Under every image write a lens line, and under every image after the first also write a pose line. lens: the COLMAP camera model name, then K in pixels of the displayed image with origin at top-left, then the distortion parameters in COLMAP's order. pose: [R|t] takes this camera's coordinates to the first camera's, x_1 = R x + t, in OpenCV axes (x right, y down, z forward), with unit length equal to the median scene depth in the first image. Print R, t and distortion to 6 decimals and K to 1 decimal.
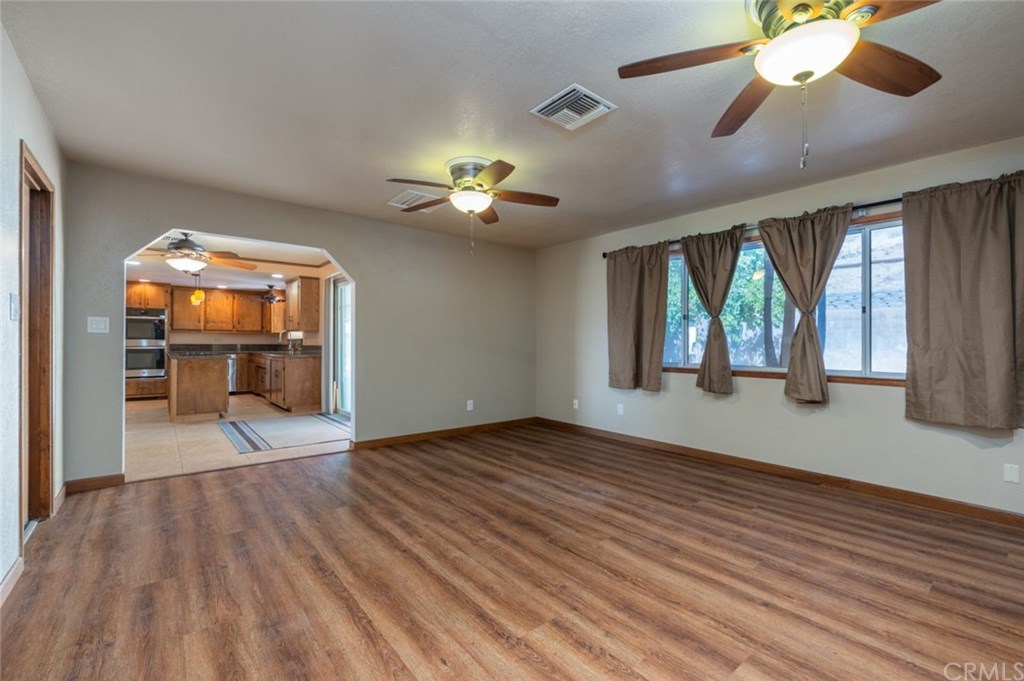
lens RADIAL K [[441.5, 0, 513.6], [0, 441.5, 340.3], [0, 0, 1]] dist [-0.001849, -0.000015]
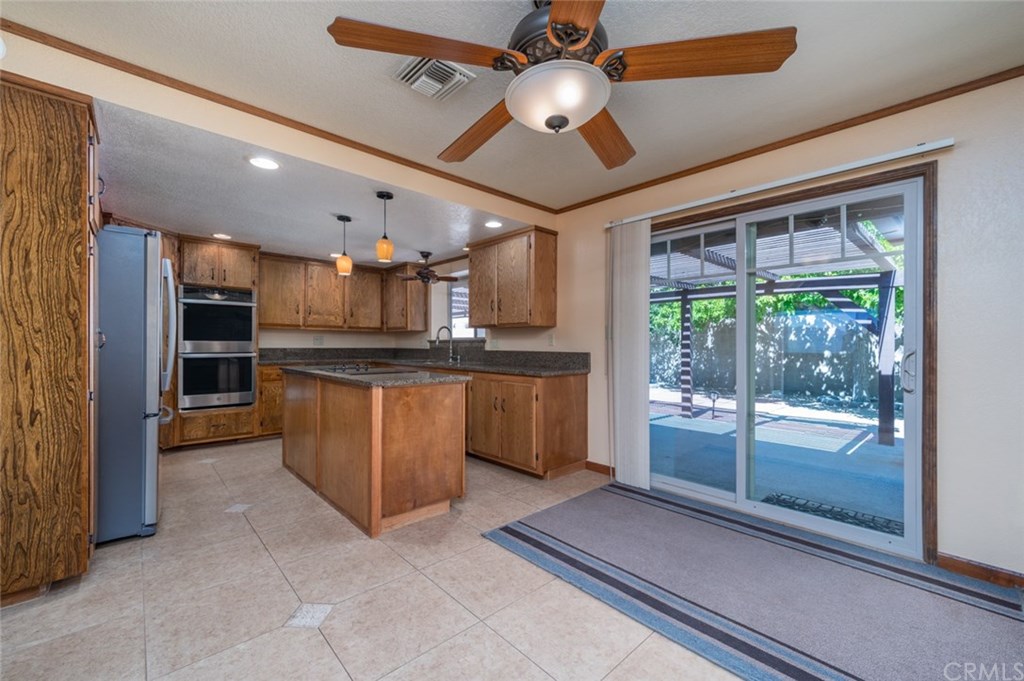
lens RADIAL K [[410.4, 0, 513.0], [0, 410.4, 341.9], [0, 0, 1]] dist [-0.000977, -0.000238]
pose [[0.997406, -0.000753, 0.071979, -0.482480], [0.000654, 0.999999, 0.001389, -0.001341], [-0.071980, -0.001339, 0.997405, 0.430508]]
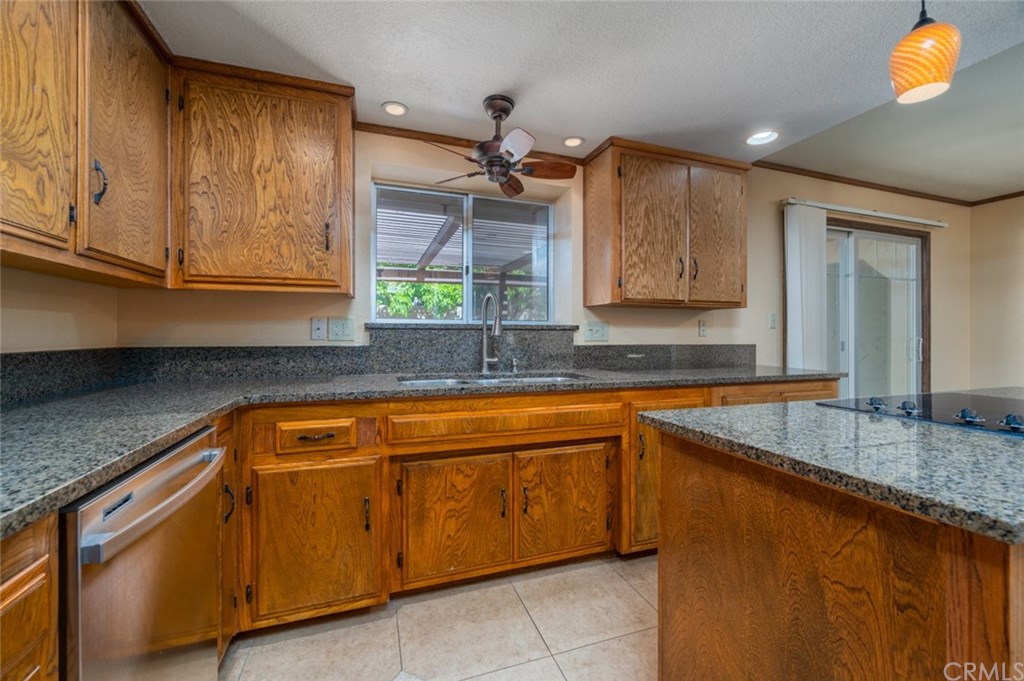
lens RADIAL K [[410.4, 0, 515.7], [0, 410.4, 333.4], [0, 0, 1]] dist [-0.000977, -0.000238]
pose [[0.324199, -0.004353, 0.945979, -0.782242], [-0.006689, 0.999954, 0.006893, 0.000266], [-0.945965, -0.008562, 0.324155, 0.942712]]
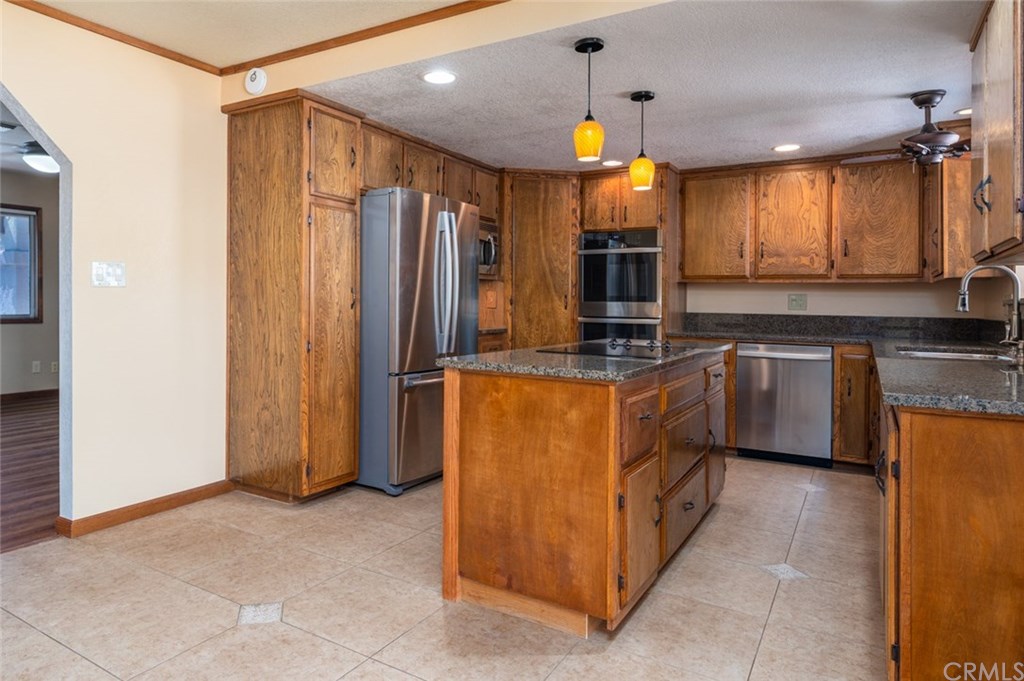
lens RADIAL K [[642.3, 0, 456.5], [0, 642.3, 307.2], [0, 0, 1]] dist [-0.002931, 0.002269]
pose [[0.314092, 0.004724, -0.949381, -0.282216], [-0.004980, 0.999982, 0.003329, 0.001948], [0.949380, 0.003682, 0.314110, 0.632790]]
